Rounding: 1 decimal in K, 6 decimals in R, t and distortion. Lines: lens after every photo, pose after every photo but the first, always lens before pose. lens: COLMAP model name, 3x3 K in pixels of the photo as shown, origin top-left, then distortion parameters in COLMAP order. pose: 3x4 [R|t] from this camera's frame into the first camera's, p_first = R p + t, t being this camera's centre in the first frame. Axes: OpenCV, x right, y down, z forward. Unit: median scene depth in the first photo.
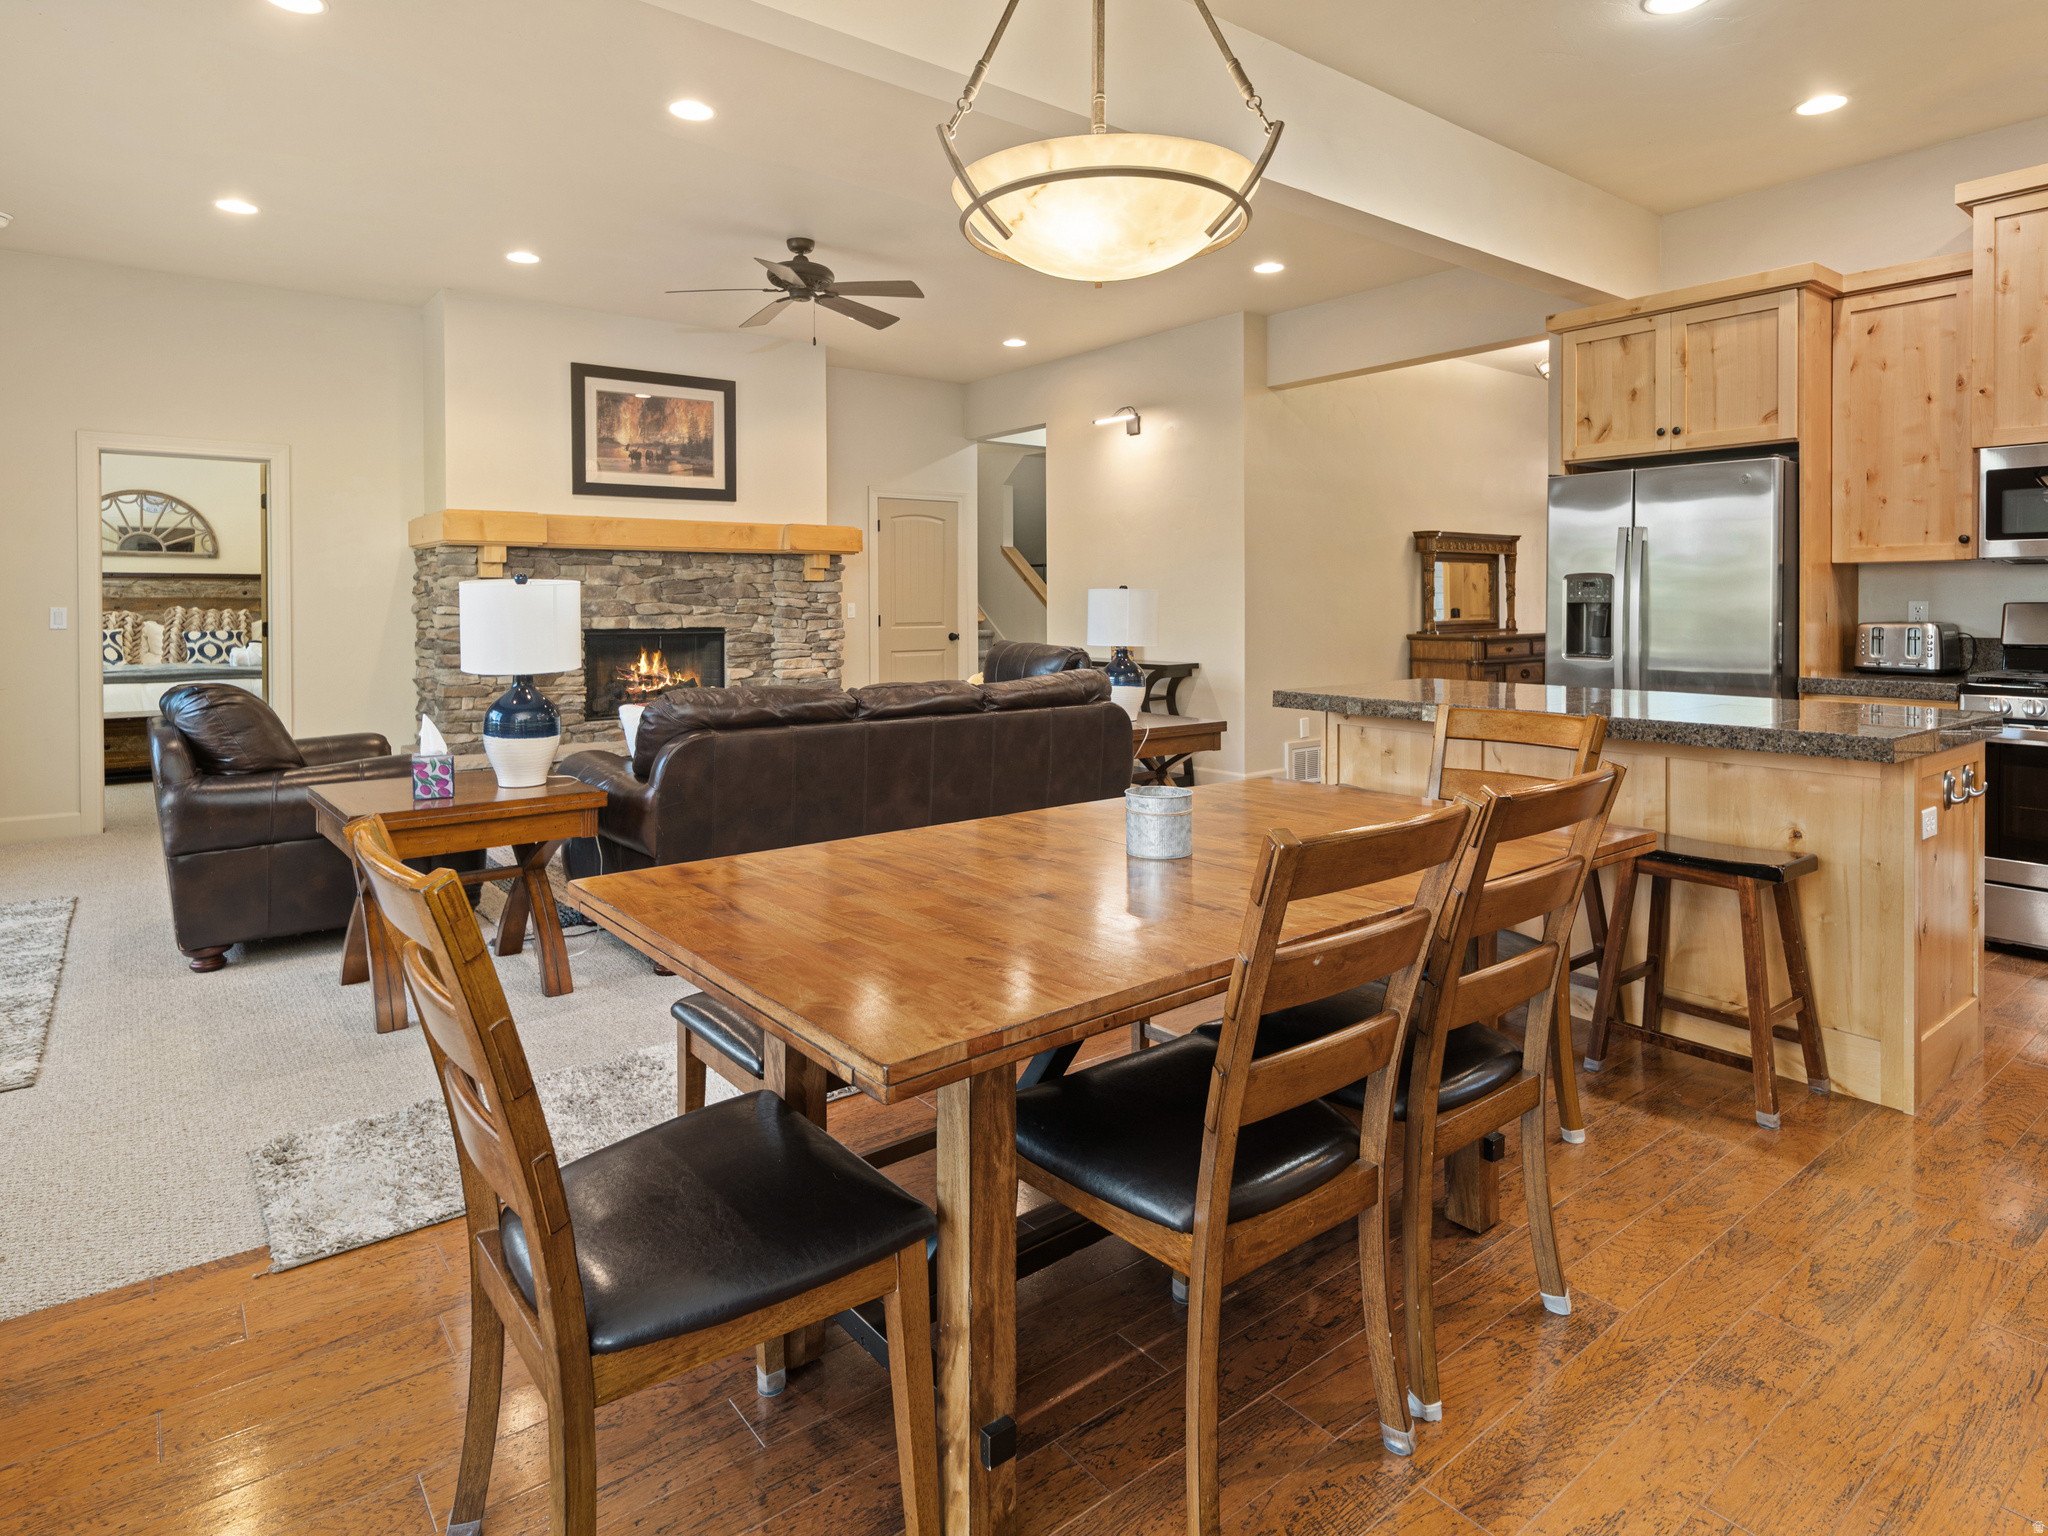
lens RADIAL K [[1137.5, 0, 1073.0], [0, 1137.5, 621.7], [0, 0, 1]] dist [0.008614, -0.003194]
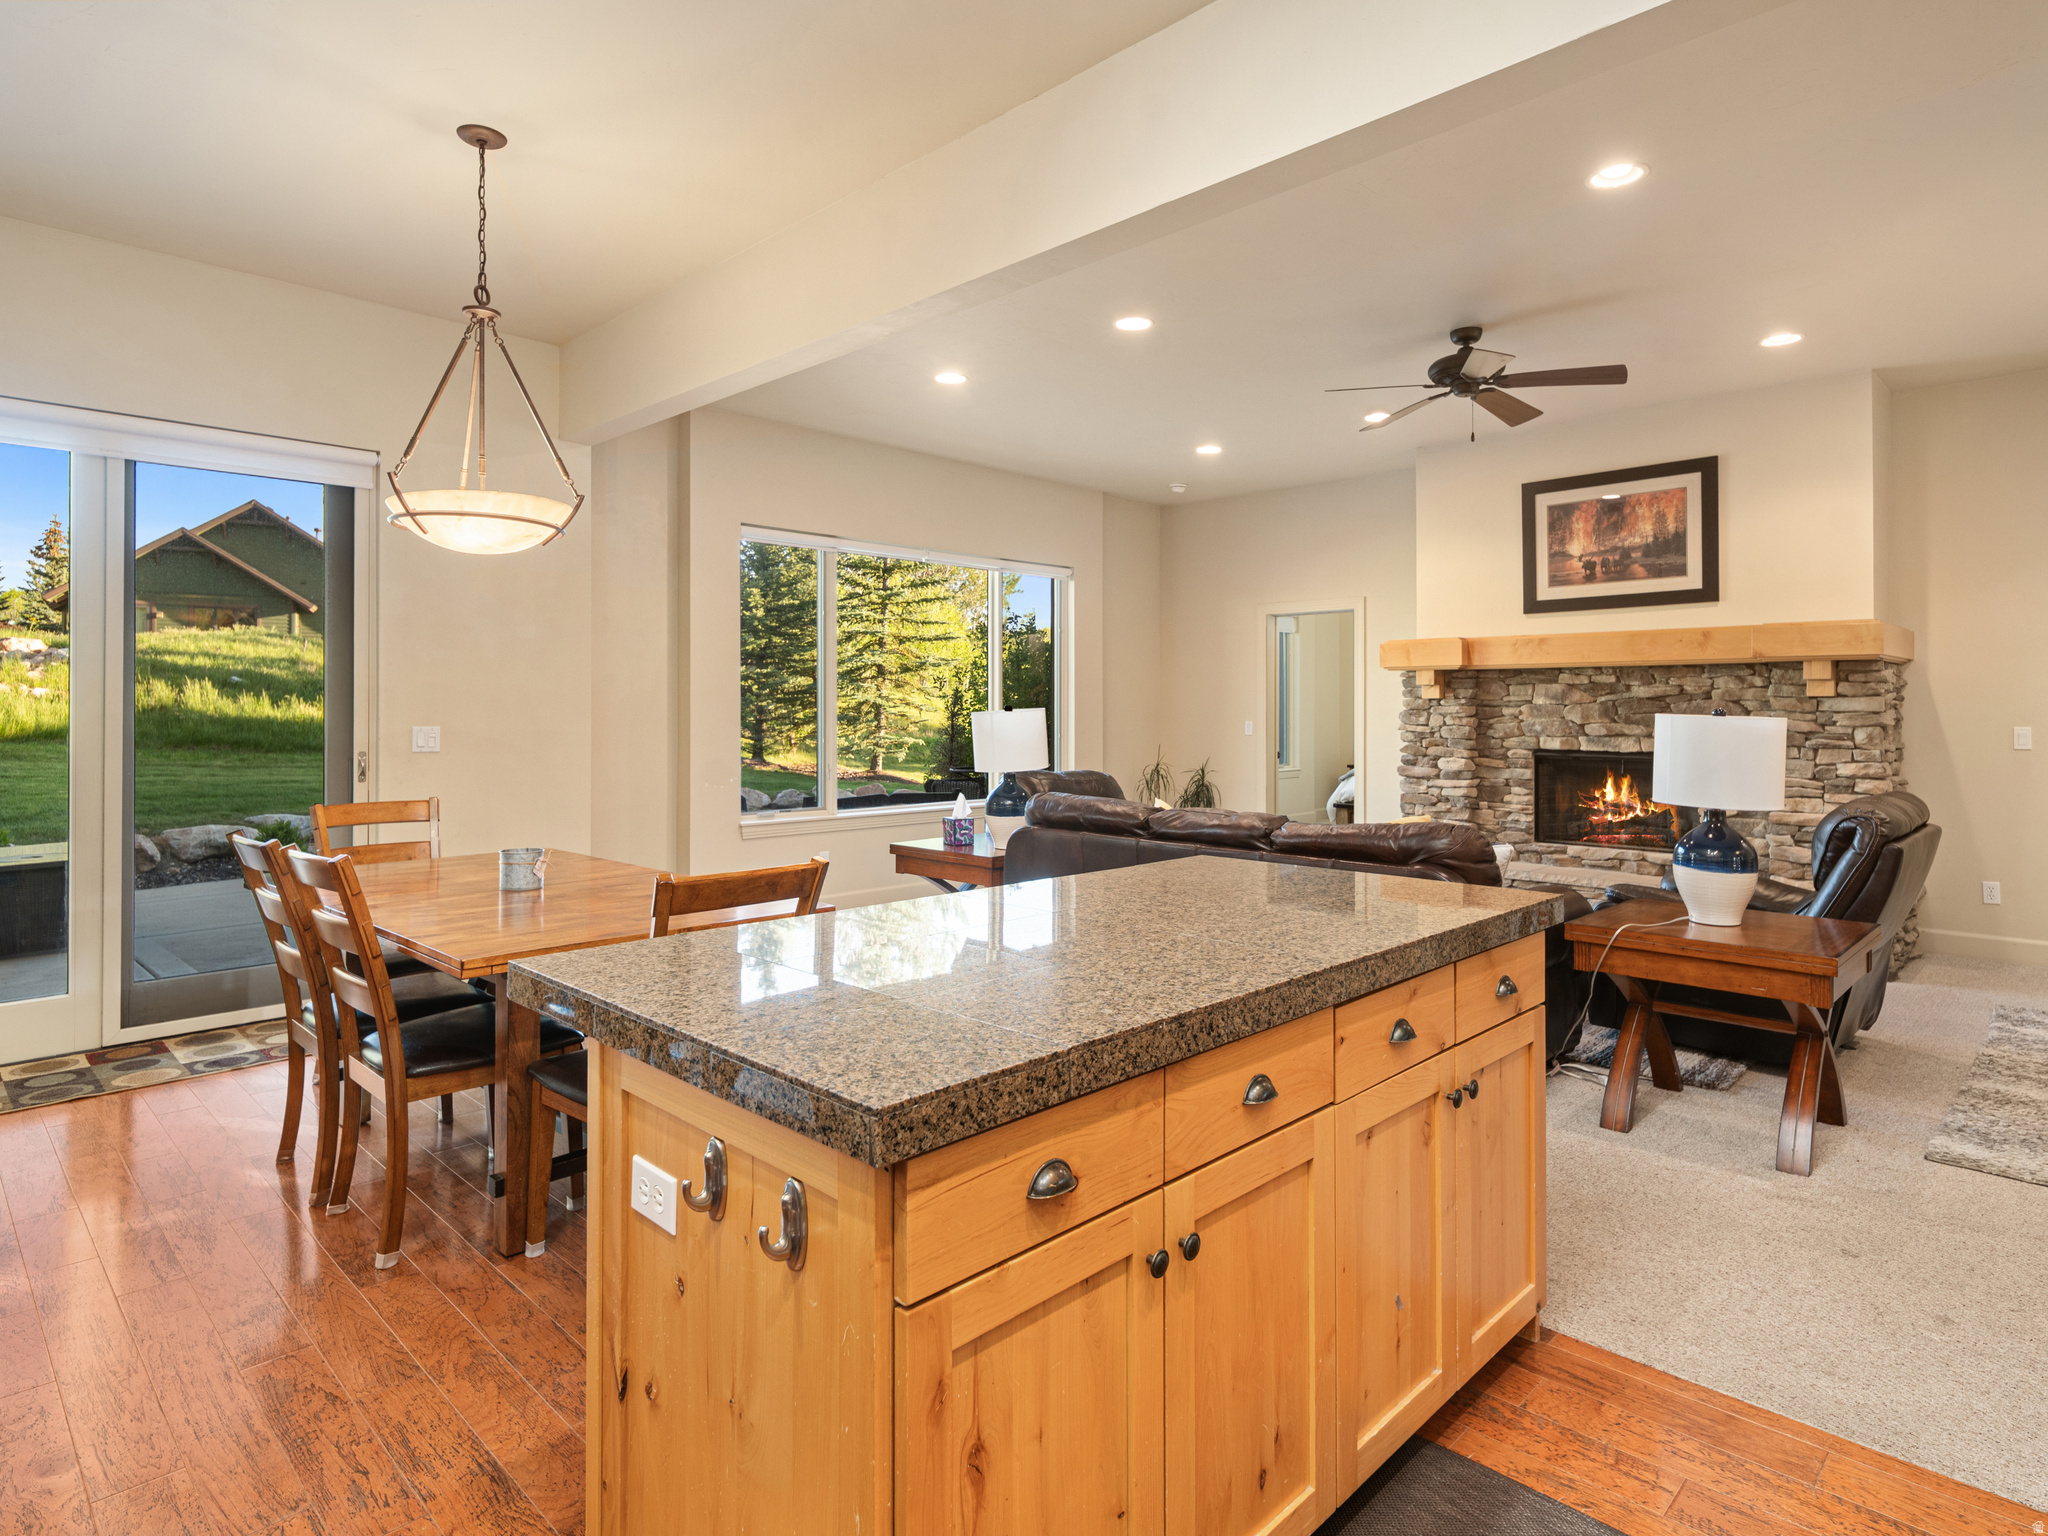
lens RADIAL K [[1137.5, 0, 1074.6], [0, 1137.5, 713.2], [0, 0, 1]] dist [0.008614, -0.003194]
pose [[0.121774, 0.005922, -0.992540, 0.622255], [-0.019902, 0.999796, 0.003523, -0.024652], [0.992358, 0.019325, 0.121867, 0.589398]]
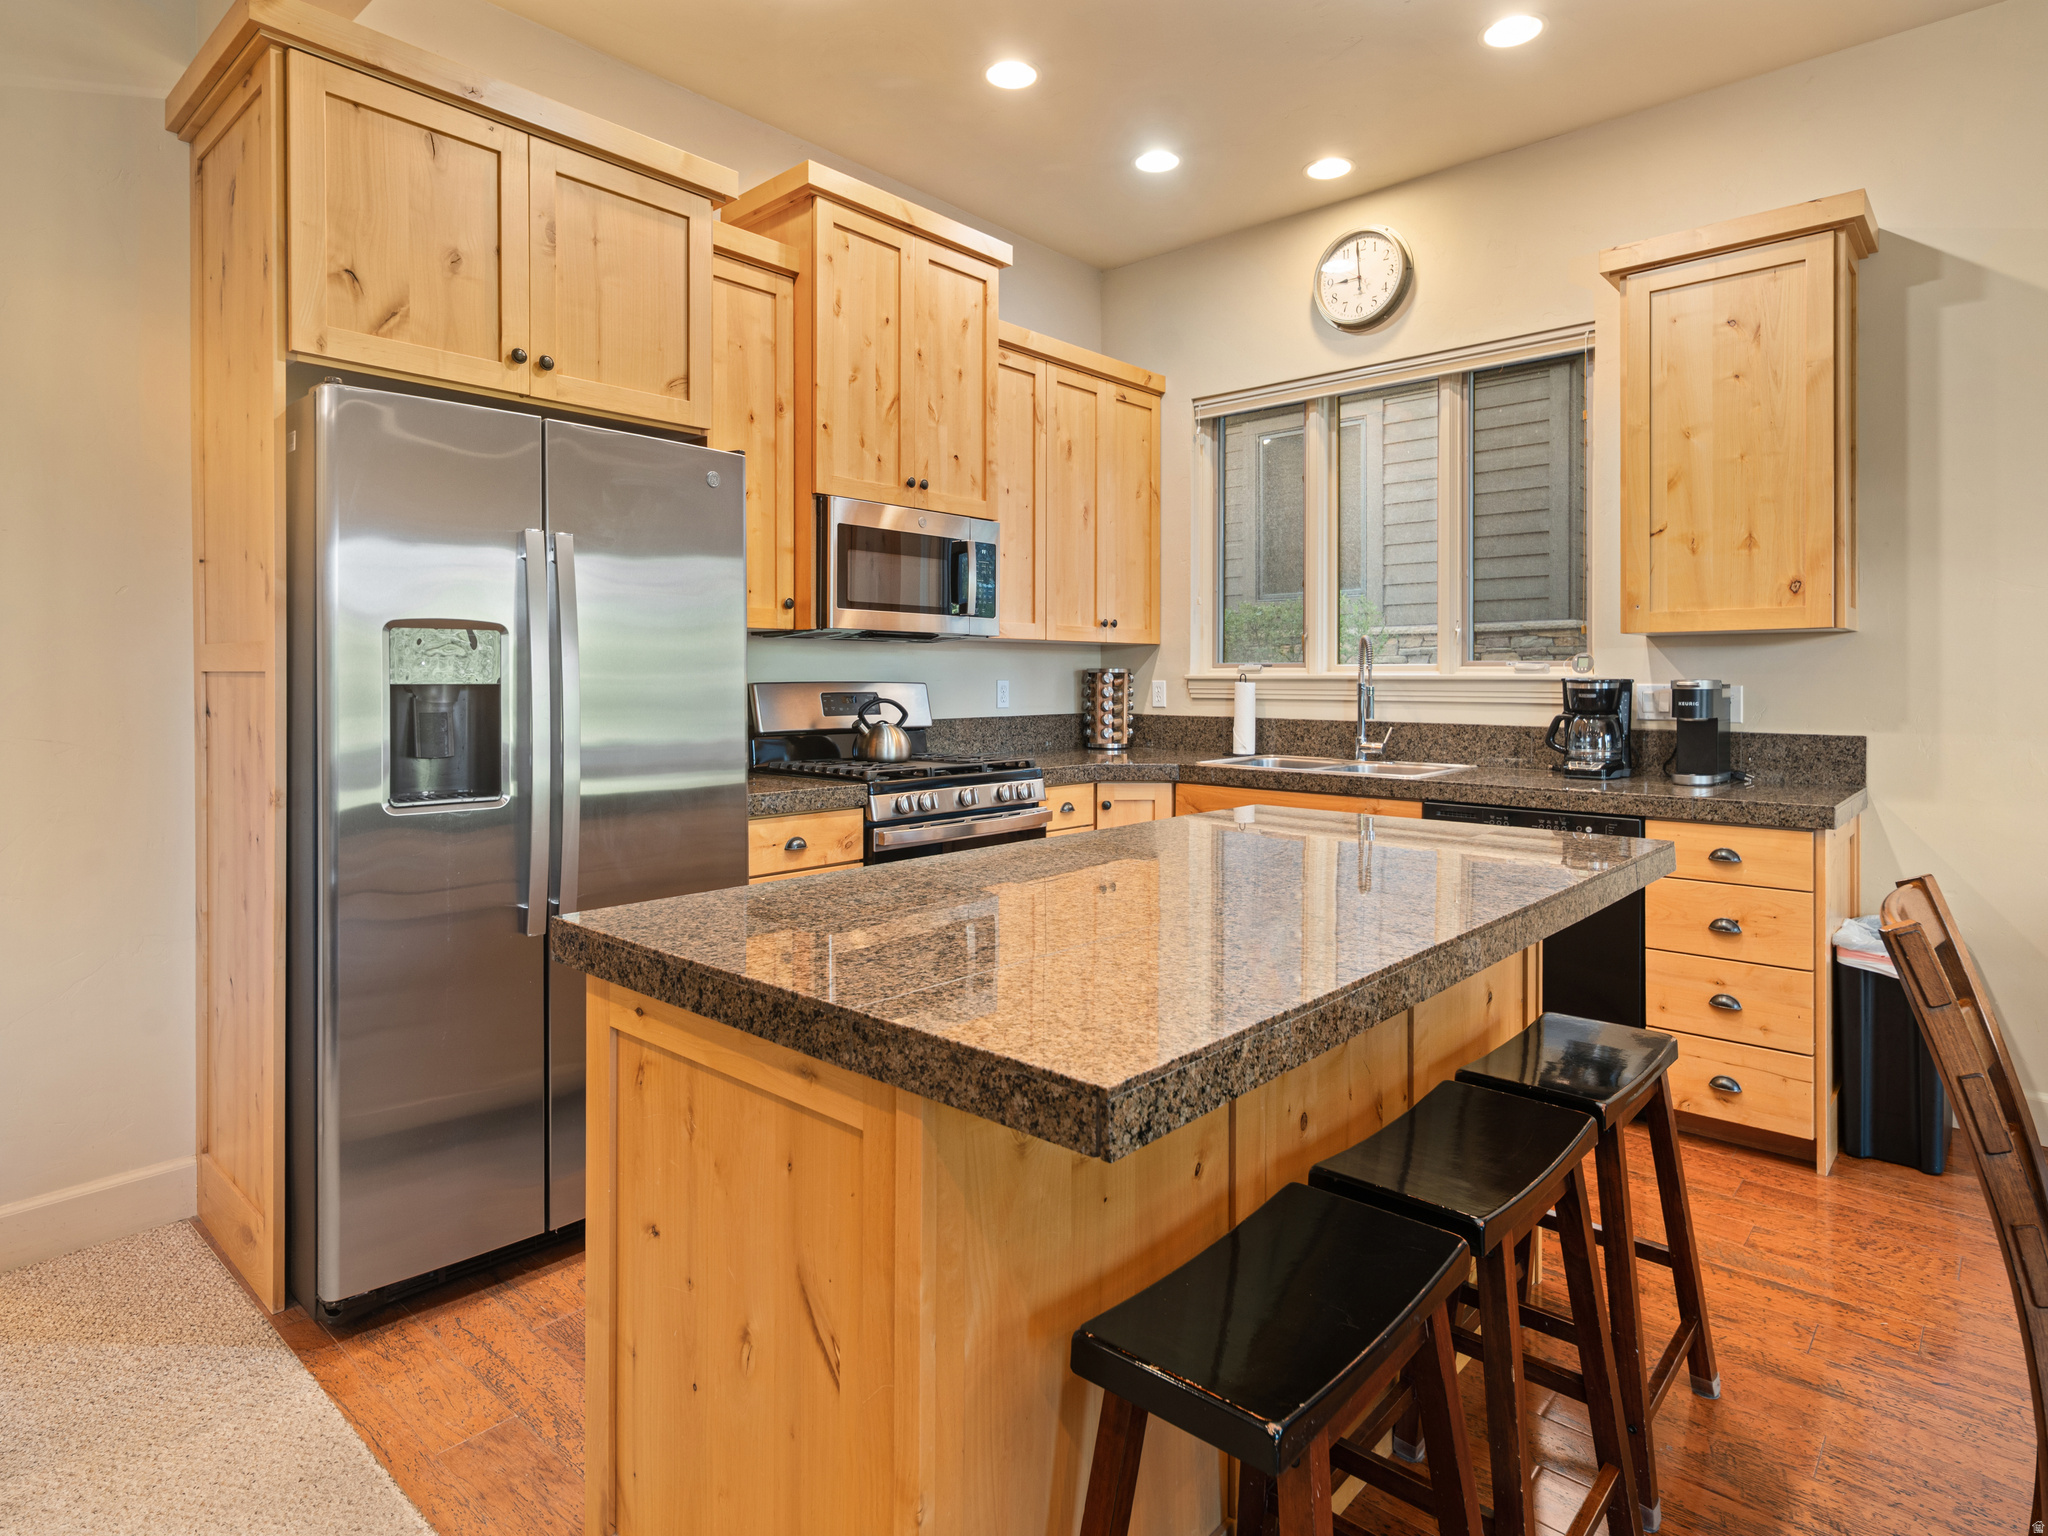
lens RADIAL K [[1137.5, 0, 1036.6], [0, 1137.5, 684.0], [0, 0, 1]] dist [0.008614, -0.003194]
pose [[-0.136067, -0.005562, 0.990684, -0.028030], [0.011060, 0.999913, 0.007132, -0.016051], [-0.990638, 0.011928, -0.135994, 0.737311]]
